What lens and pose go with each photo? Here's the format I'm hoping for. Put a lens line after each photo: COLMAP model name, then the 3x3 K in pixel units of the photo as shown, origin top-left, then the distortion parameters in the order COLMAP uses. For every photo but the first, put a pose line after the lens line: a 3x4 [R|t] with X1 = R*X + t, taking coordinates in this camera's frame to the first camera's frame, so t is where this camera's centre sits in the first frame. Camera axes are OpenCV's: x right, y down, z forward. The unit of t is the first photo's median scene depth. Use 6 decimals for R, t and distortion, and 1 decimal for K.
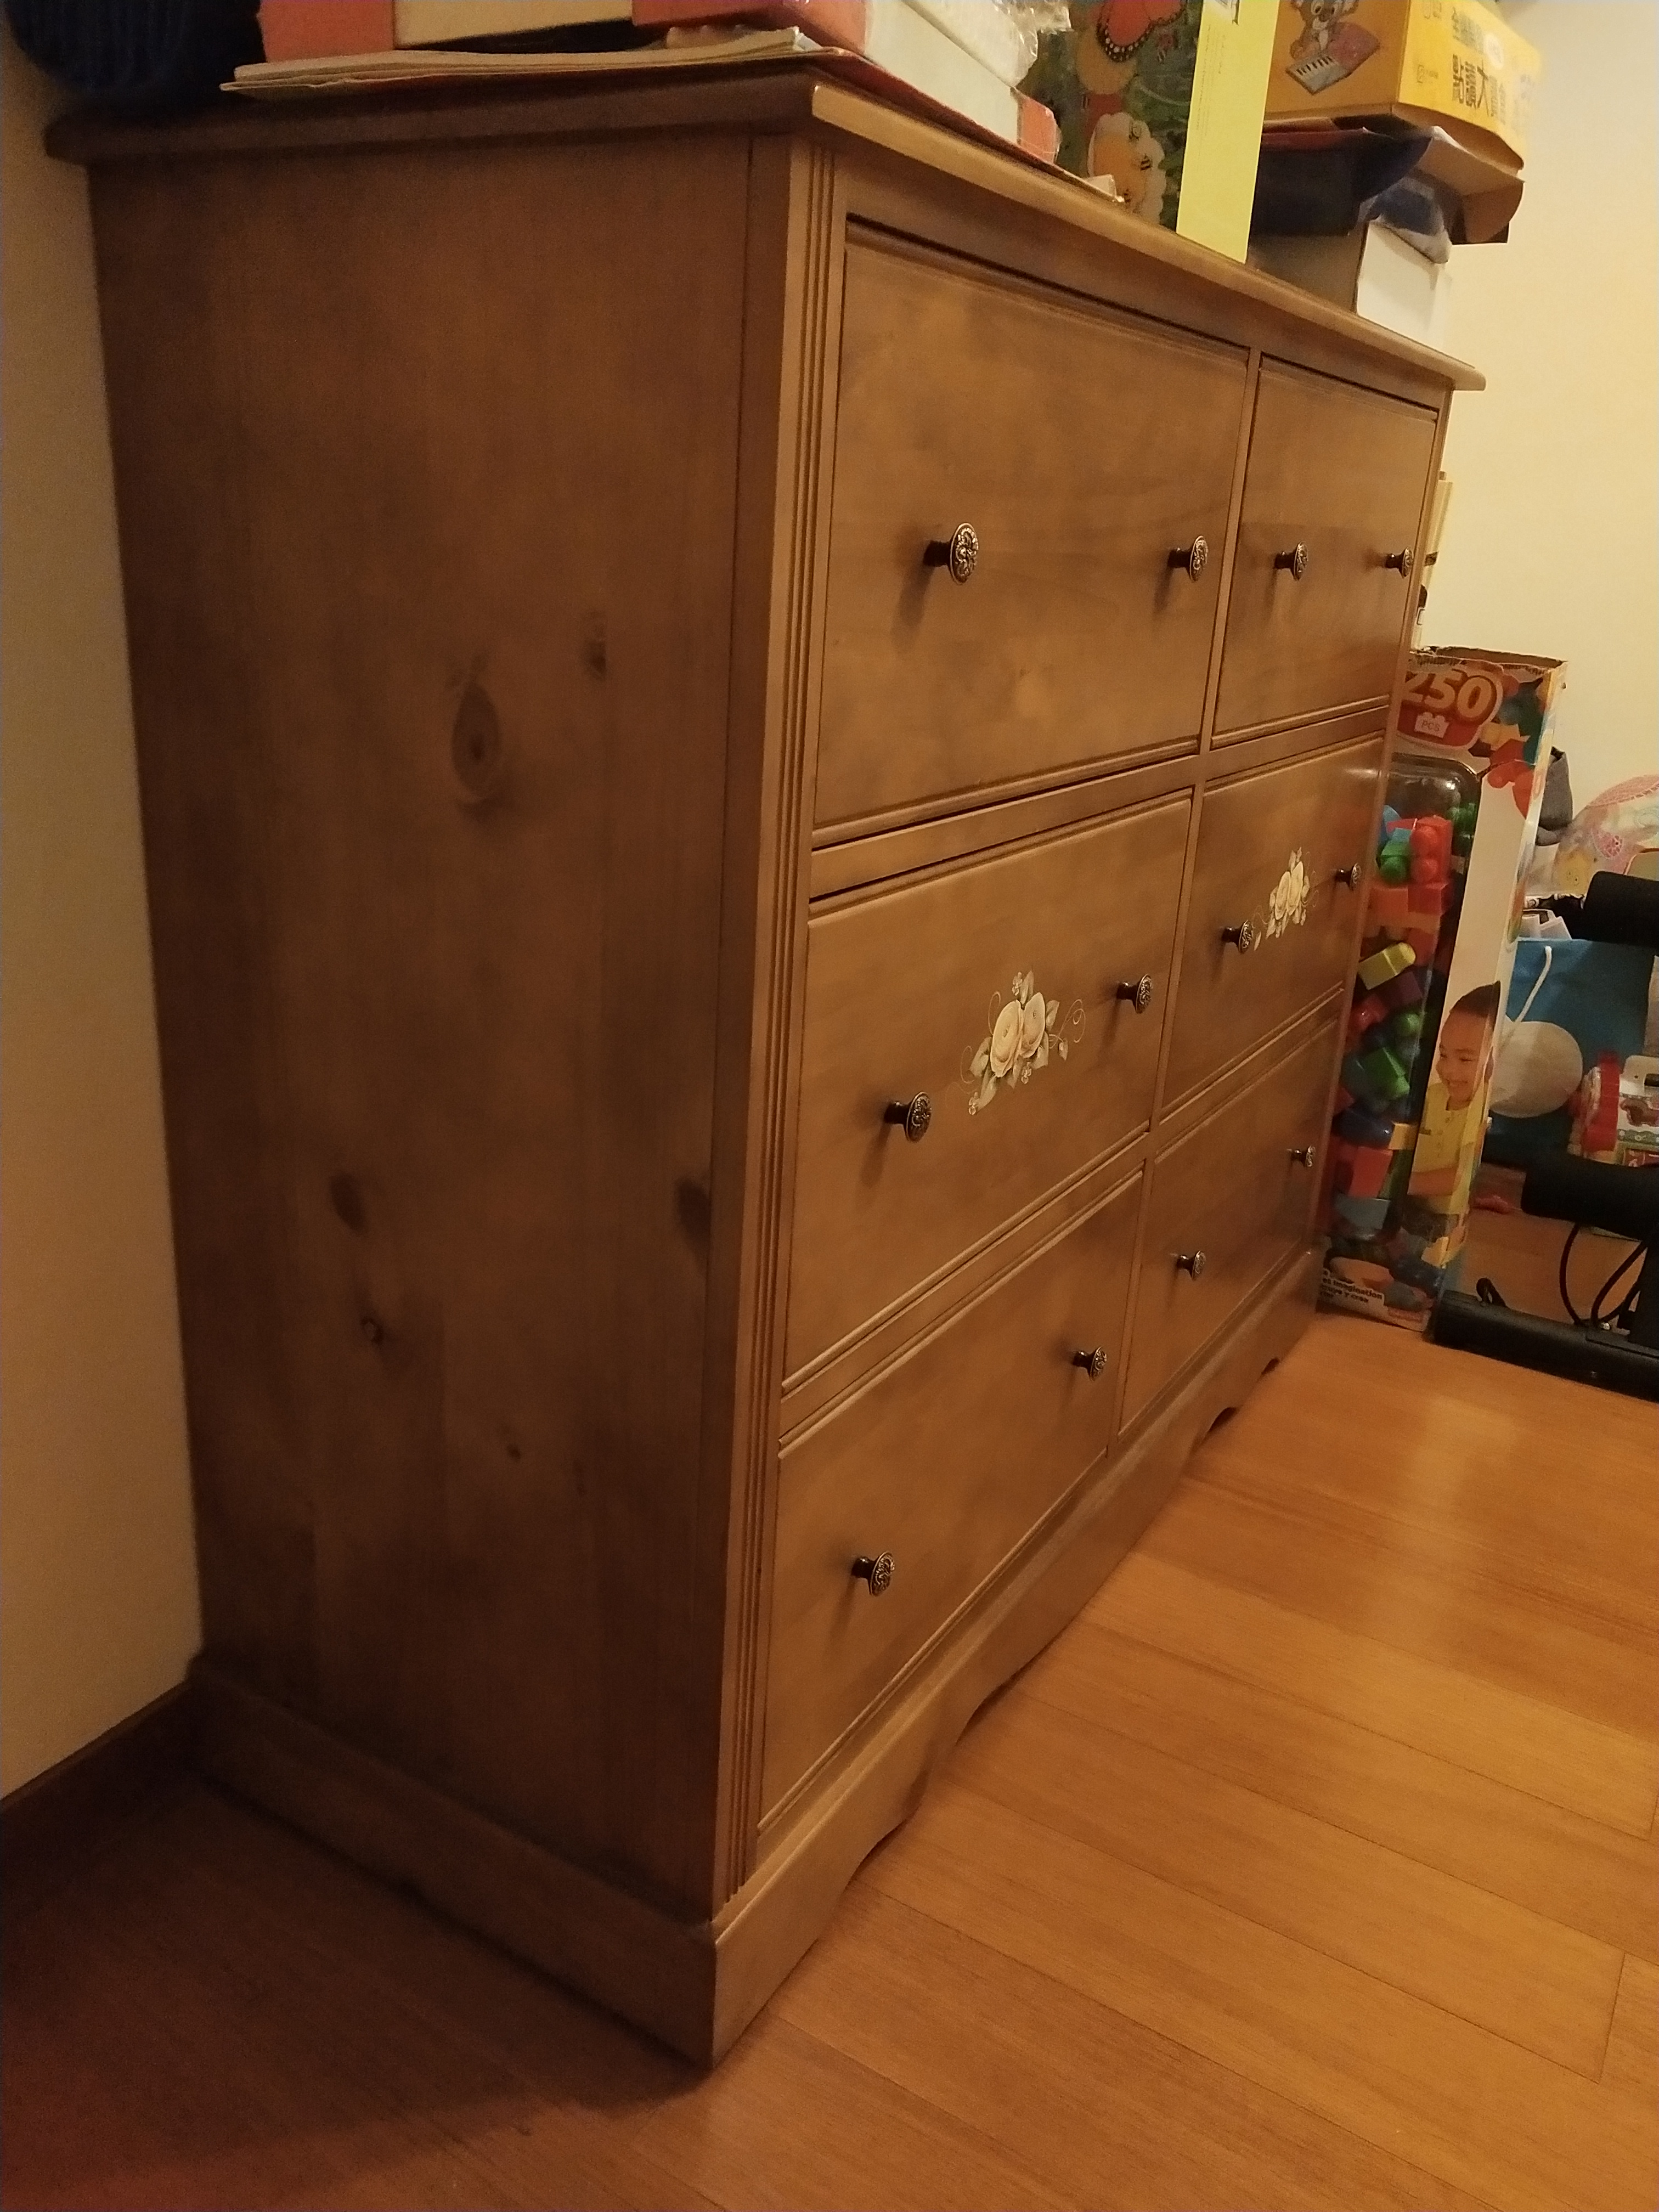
lens RADIAL K [[1726.1, 0, 828.4], [0, 1726.1, 1115.9], [0, 0, 1]] dist [-0.001483, 0.005118]
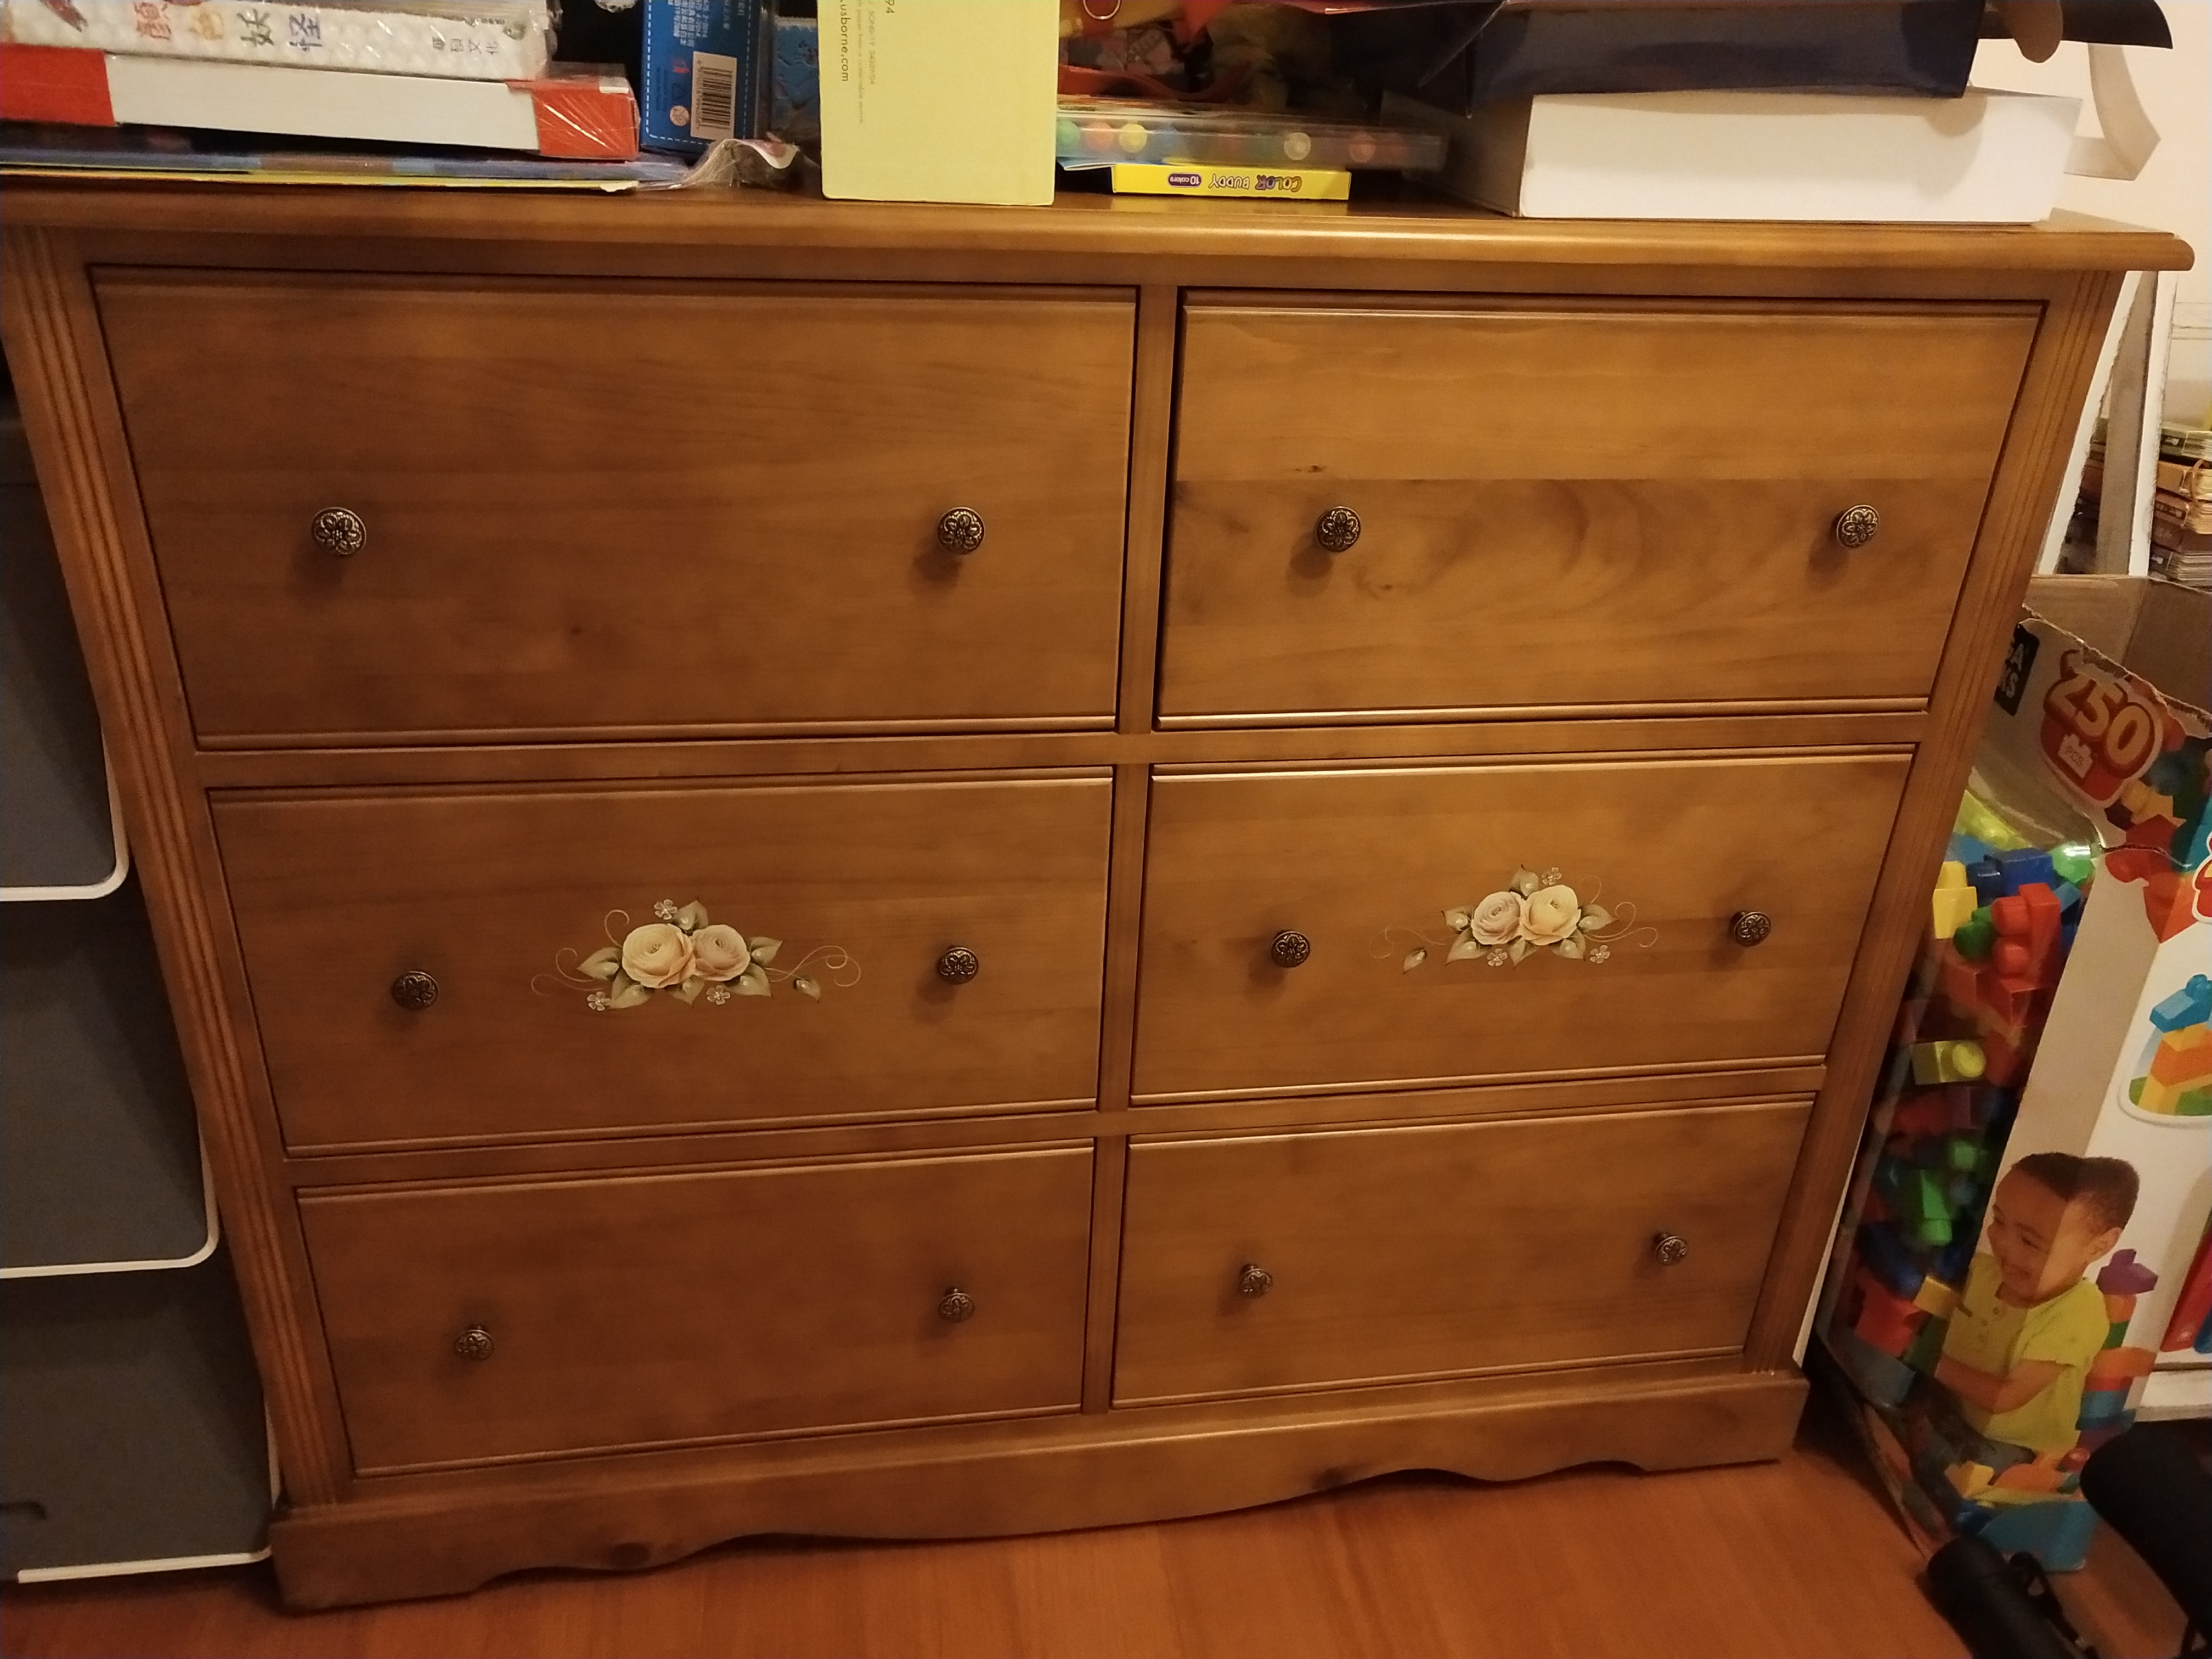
lens RADIAL K [[1726.1, 0, 1103.5], [0, 1726.1, 817.5], [0, 0, 1]] dist [-0.001483, 0.005118]
pose [[0.645896, 0.322258, -0.692075, 0.575976], [-0.263765, 0.944913, 0.193824, -0.235168], [0.716412, 0.057354, 0.695316, 0.282355]]
